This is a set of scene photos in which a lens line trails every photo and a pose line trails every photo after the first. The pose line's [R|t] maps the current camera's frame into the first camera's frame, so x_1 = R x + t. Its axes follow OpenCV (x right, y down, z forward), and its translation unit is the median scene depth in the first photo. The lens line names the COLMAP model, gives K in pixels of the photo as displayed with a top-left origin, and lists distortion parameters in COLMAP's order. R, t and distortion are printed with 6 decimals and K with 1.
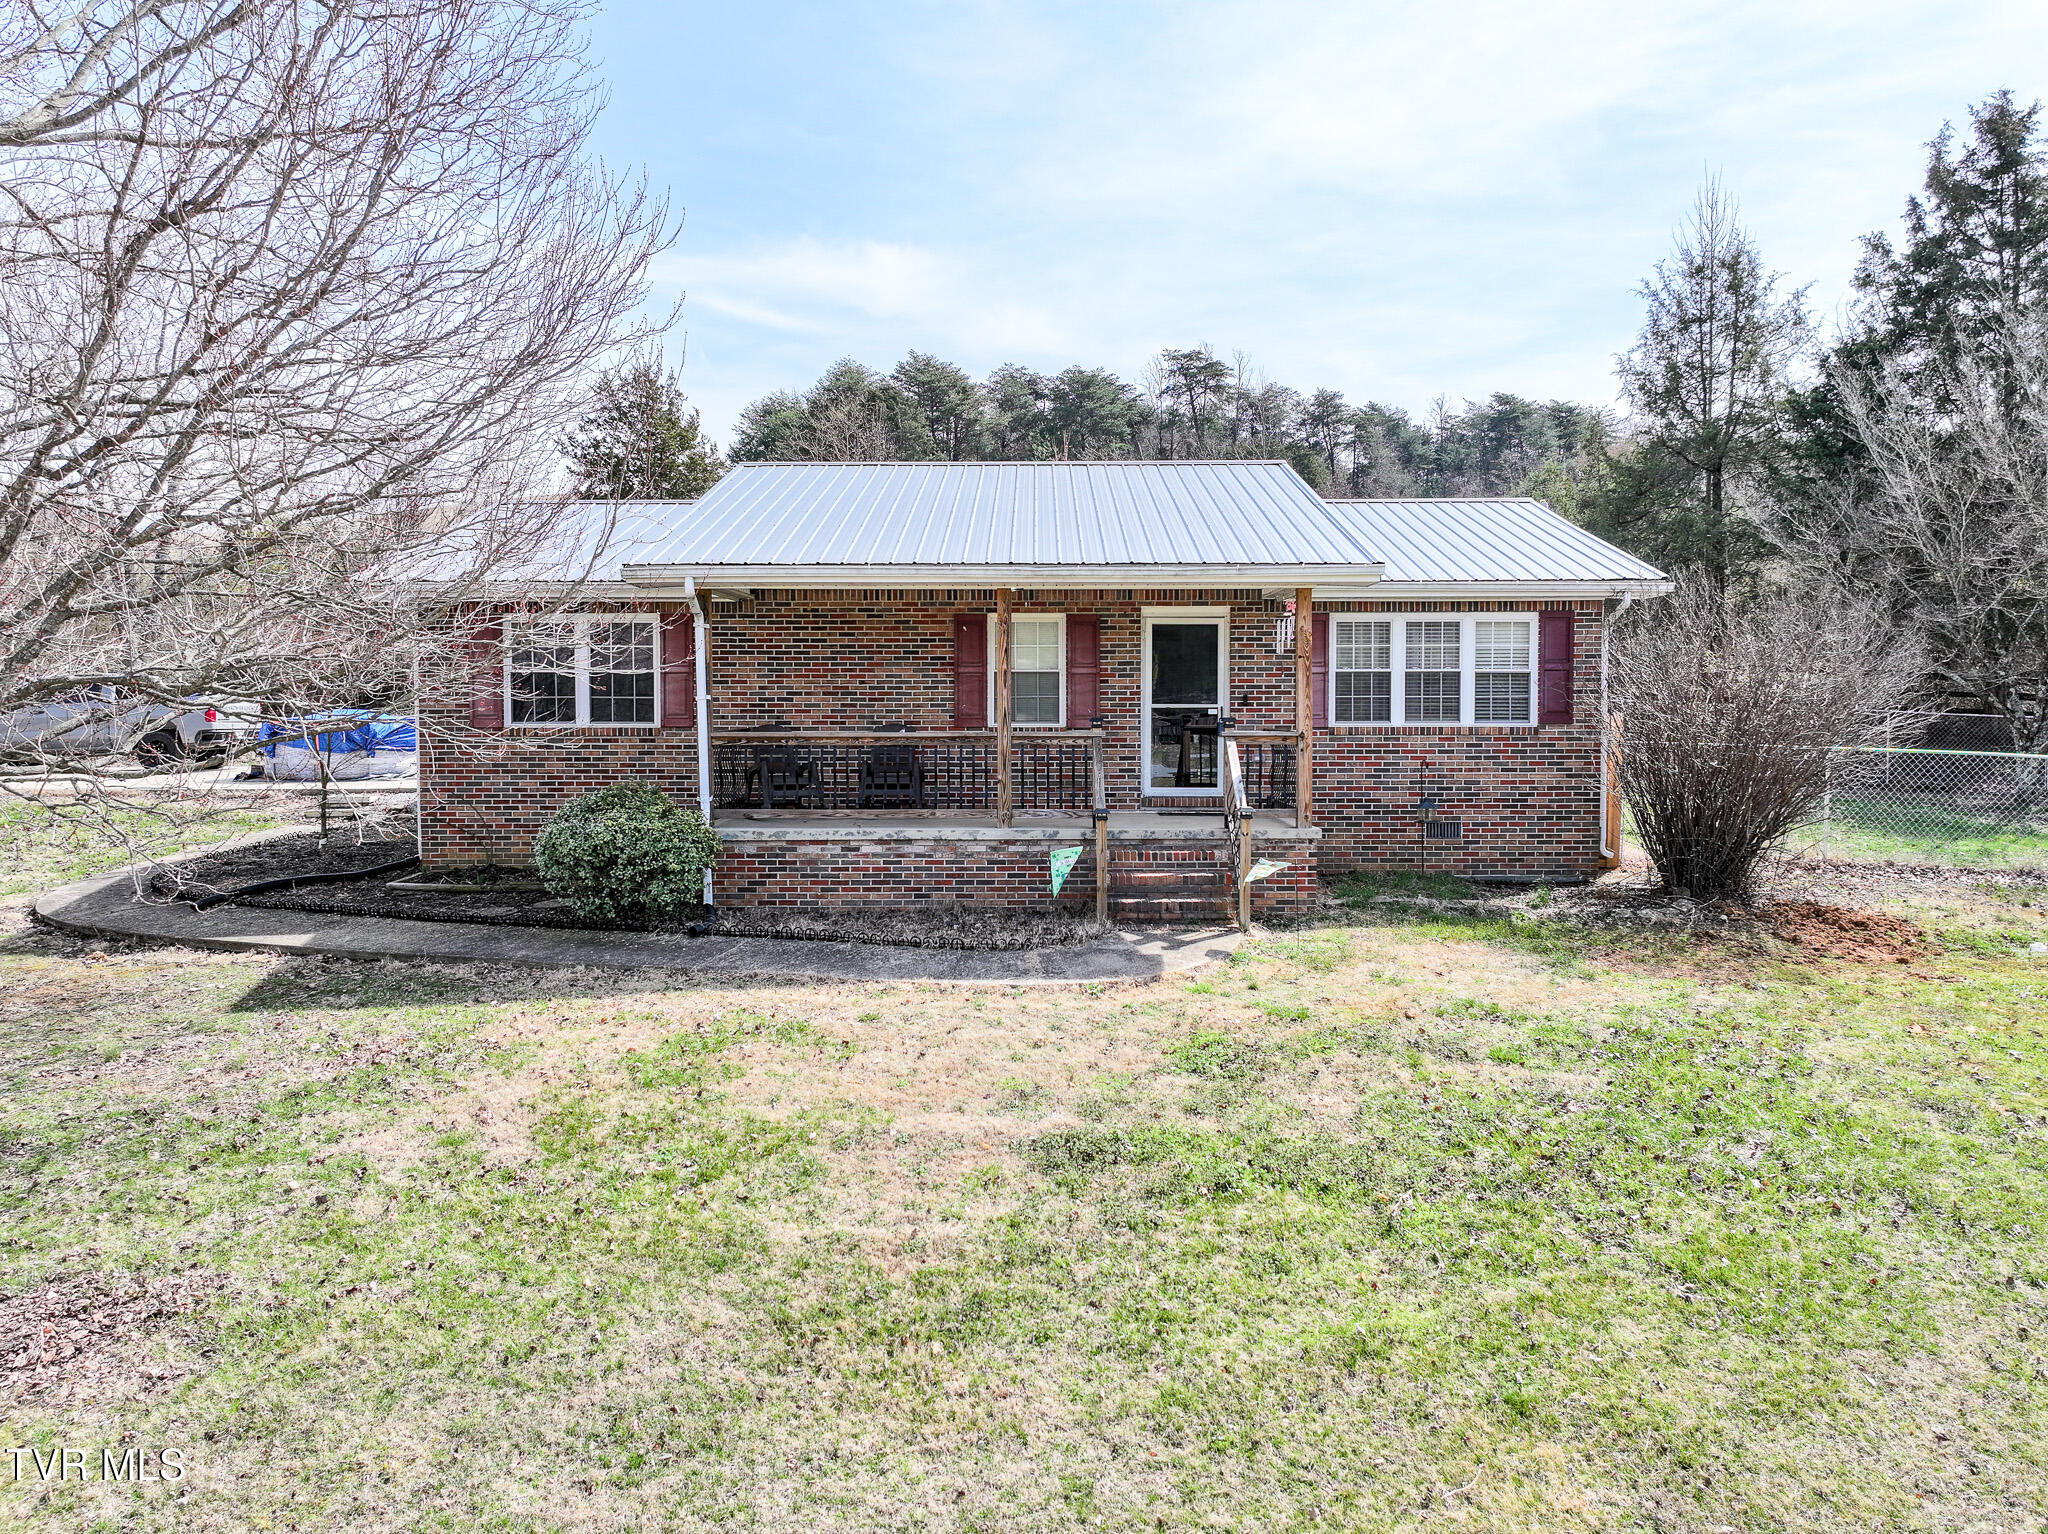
lens RADIAL K [[1440.0, 0, 1028.7], [0, 1440.0, 765.1], [0, 0, 1]] dist [0.010602, 0.005123]
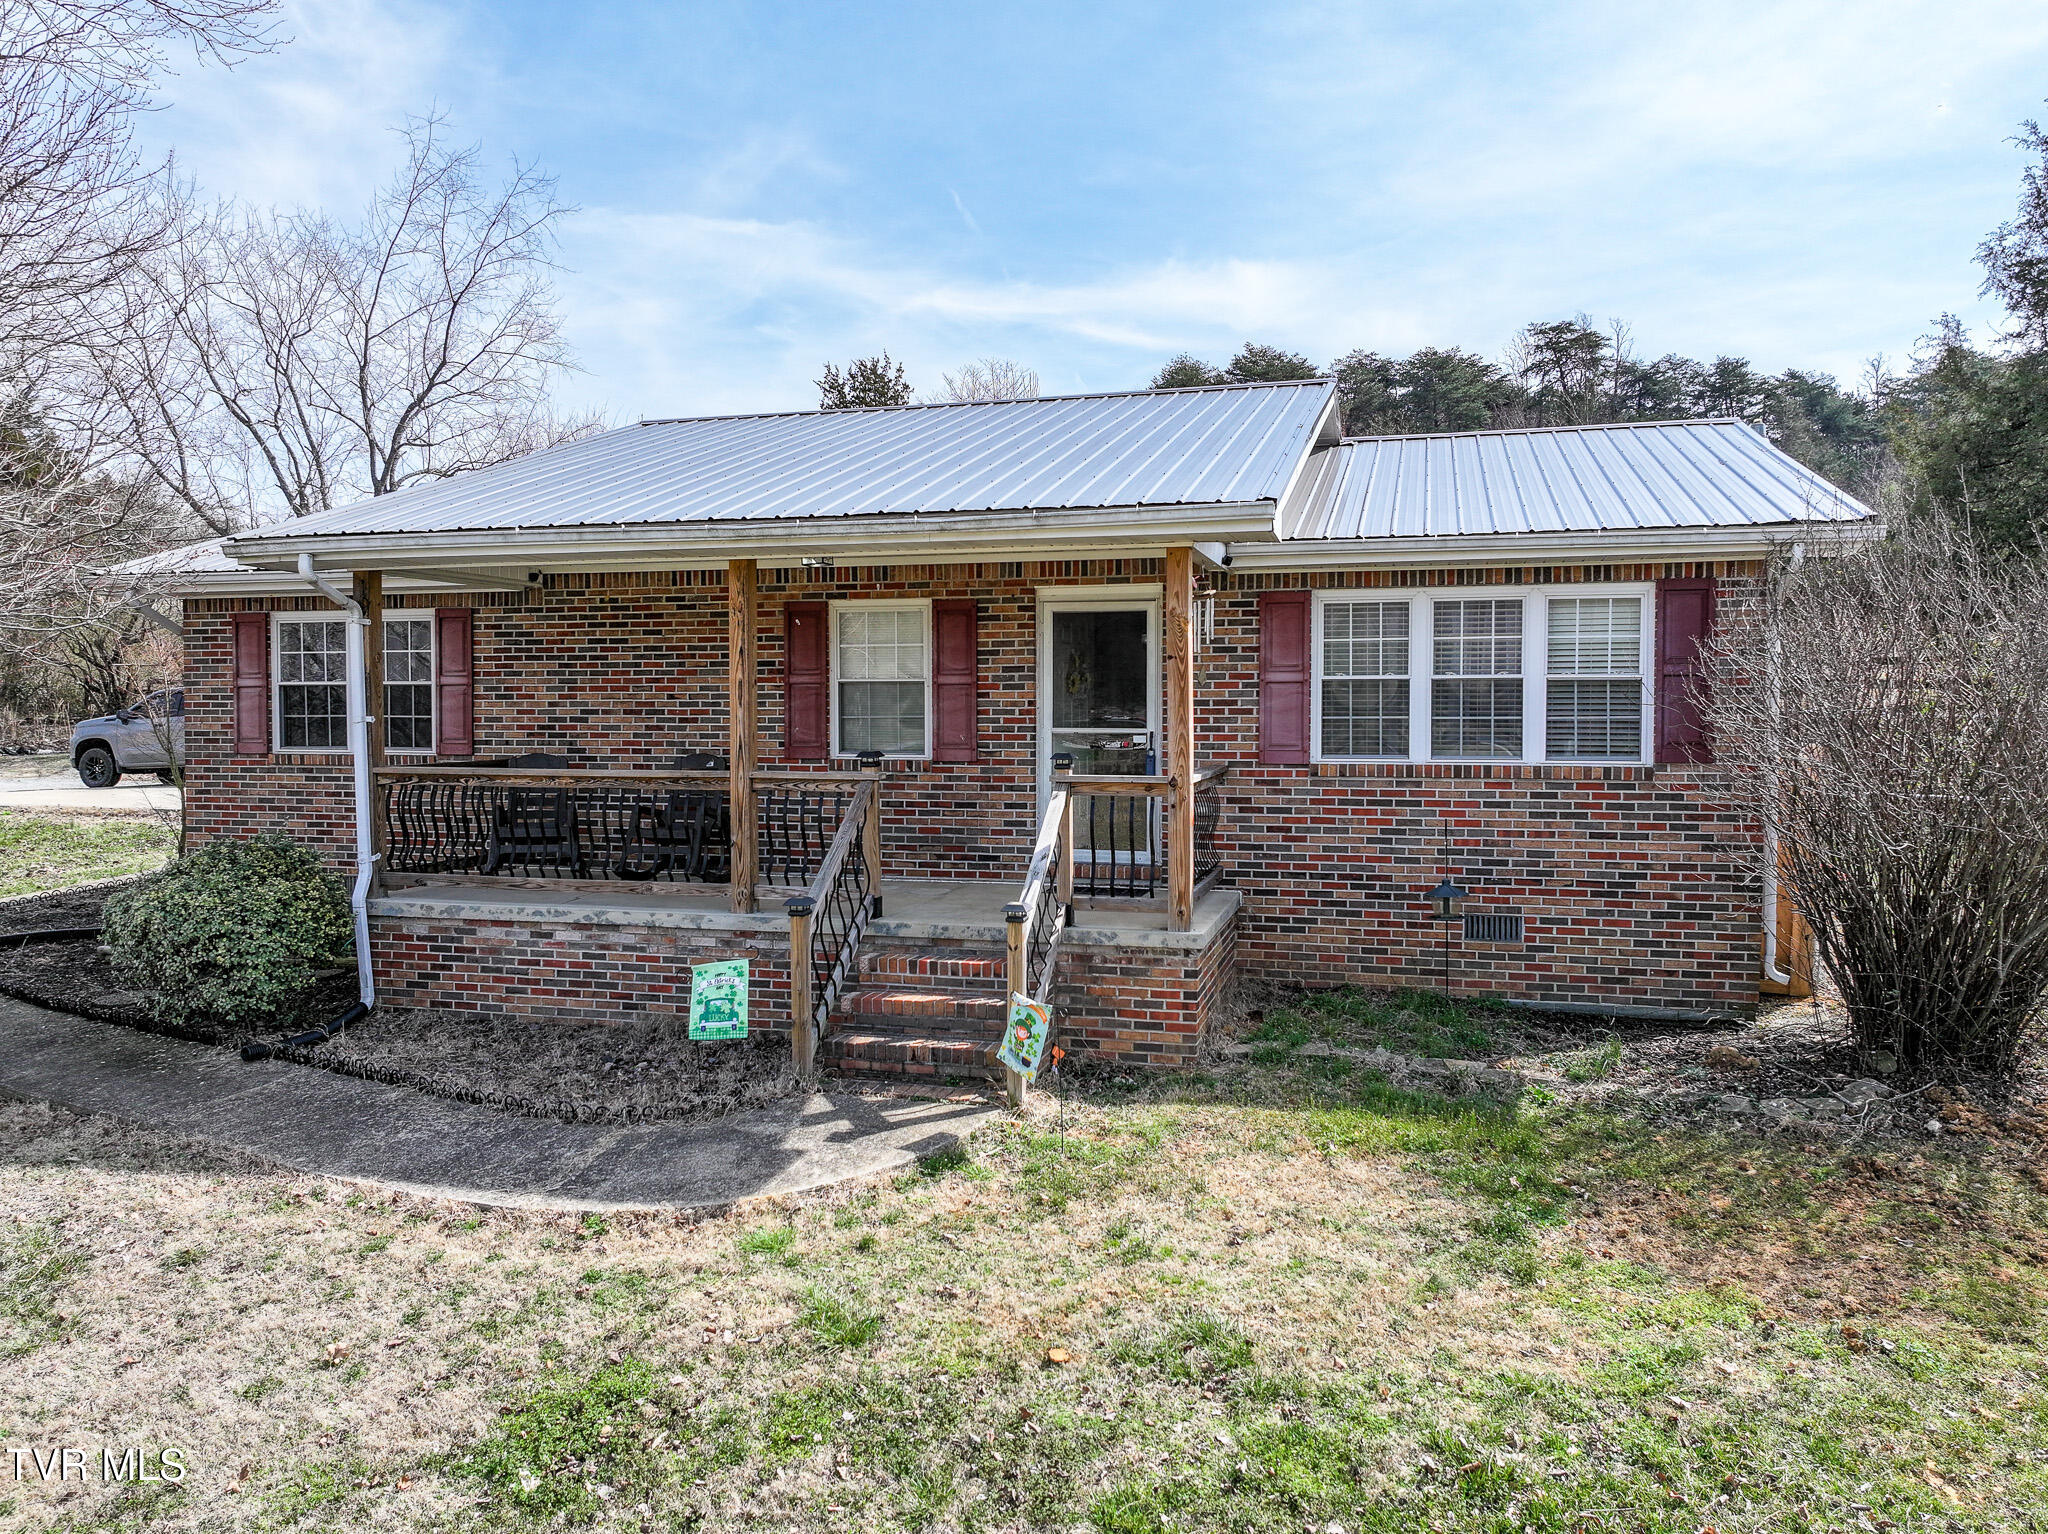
lens RADIAL K [[1445.2, 0, 1029.8], [0, 1445.2, 759.9], [0, 0, 1]] dist [-0.003340, 0.023760]
pose [[0.965865, 0.009661, -0.258866, 0.255893], [-0.011648, 0.999913, -0.006146, -0.022742], [0.258784, 0.008952, 0.965894, 0.332249]]
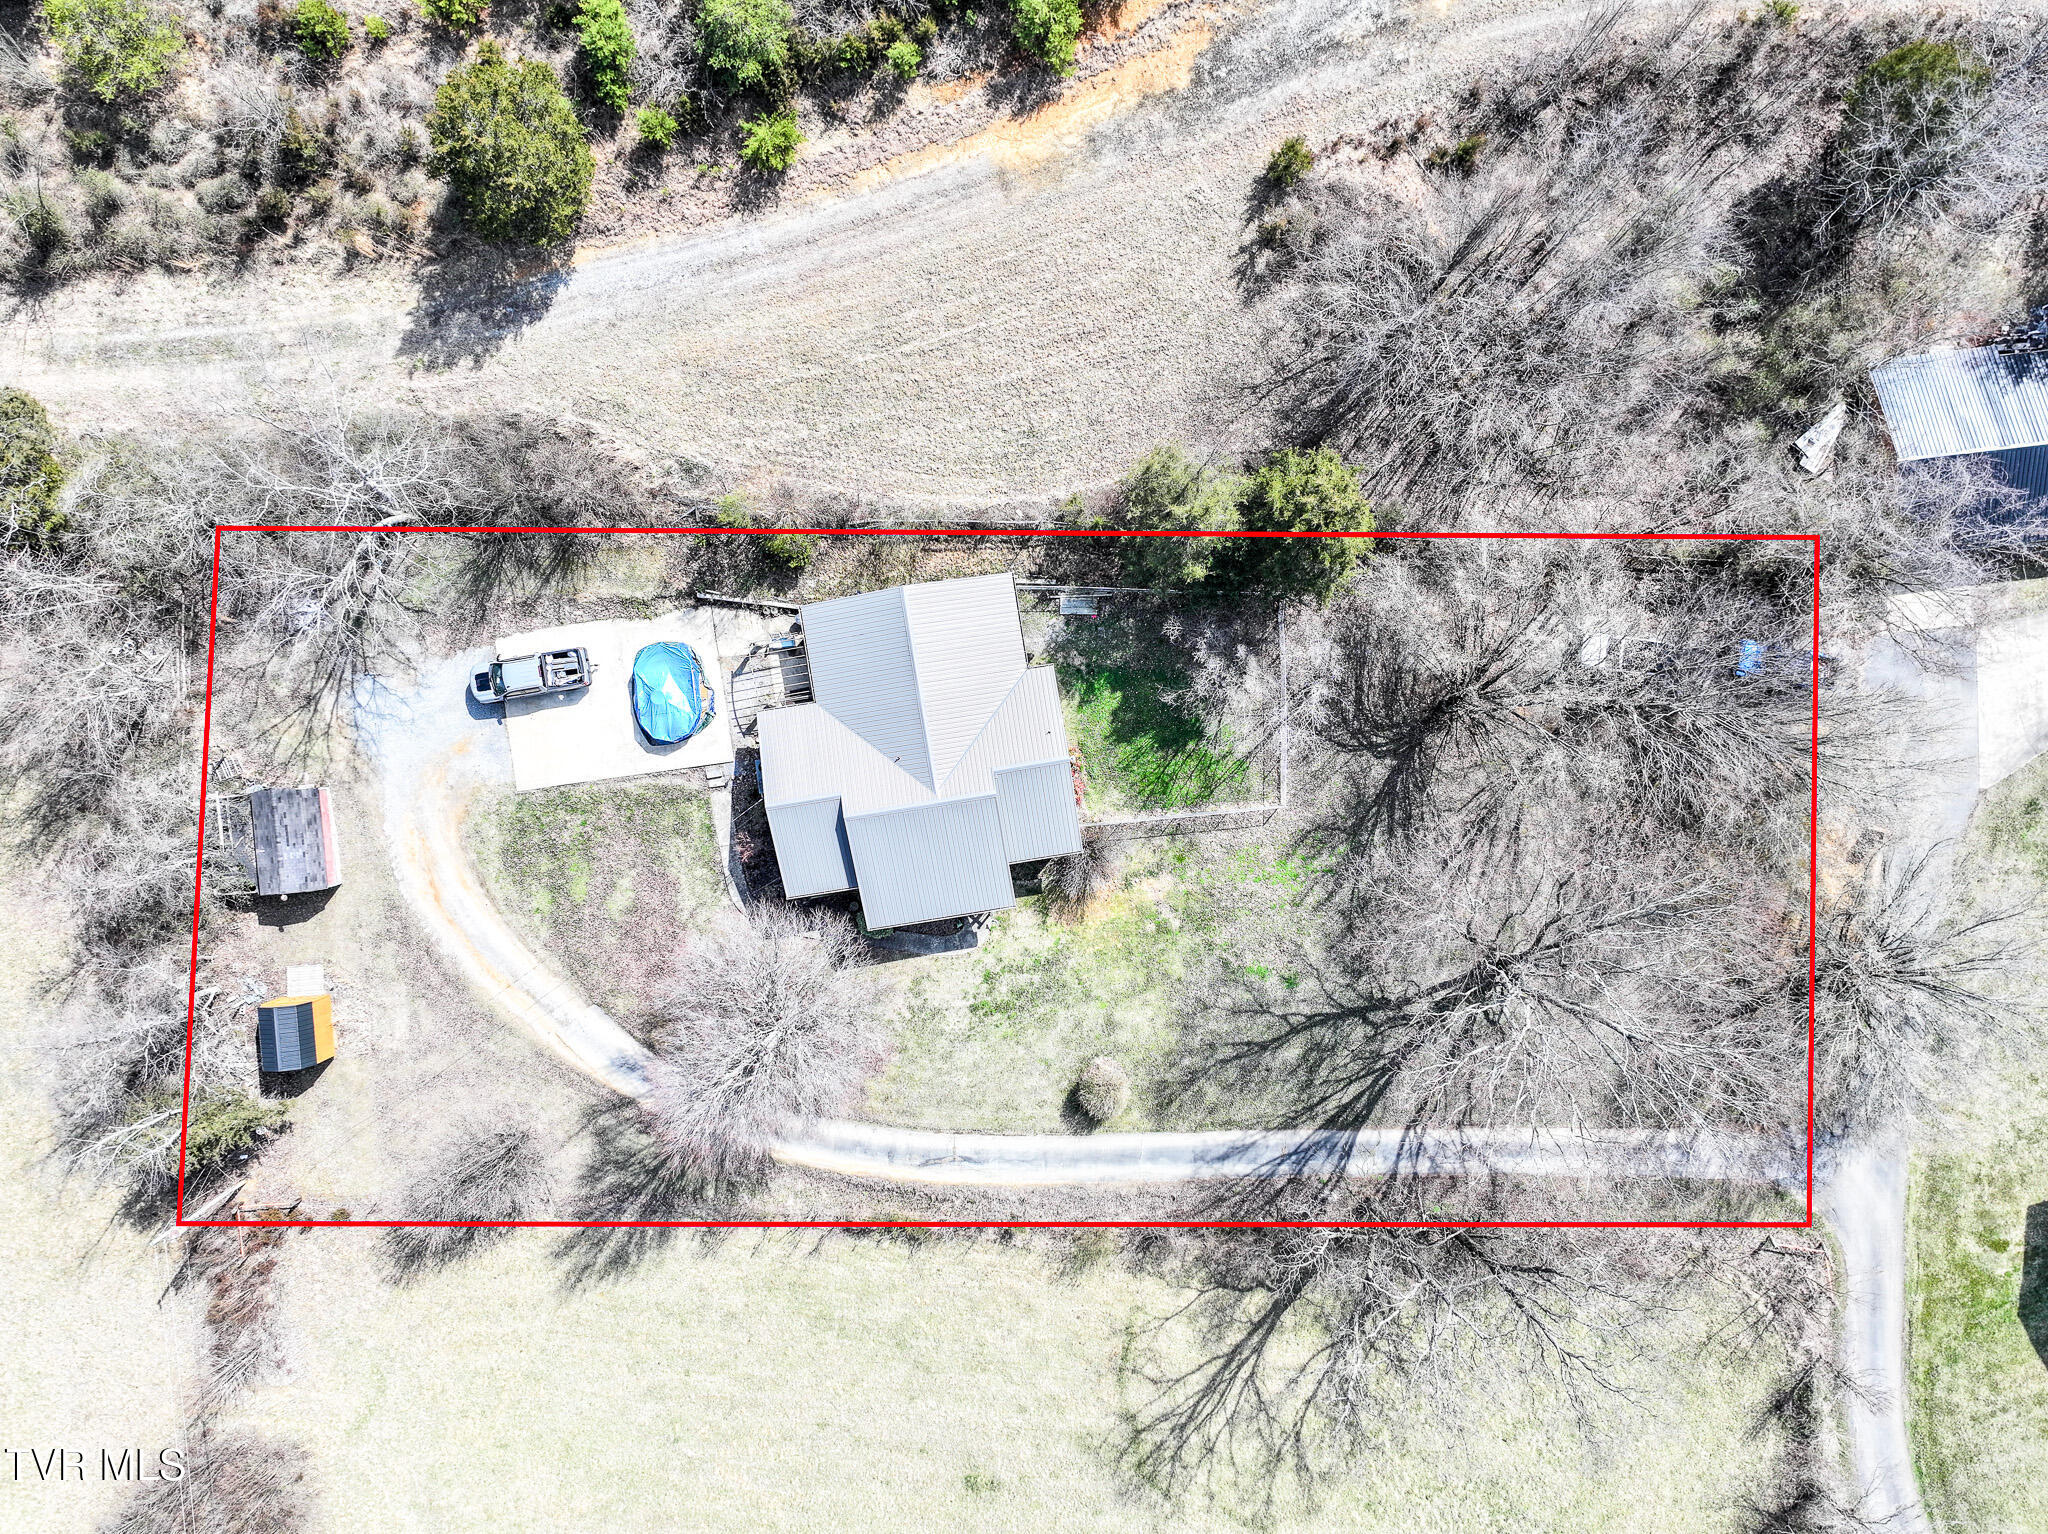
lens RADIAL K [[1445.2, 0, 1029.8], [0, 1445.2, 759.9], [0, 0, 1]] dist [-0.003340, 0.023760]
pose [[0.986577, -0.163257, -0.003630, 0.332091], [0.007876, 0.025370, 0.999647, -4.400620], [-0.163107, -0.986257, 0.026316, 1.138991]]
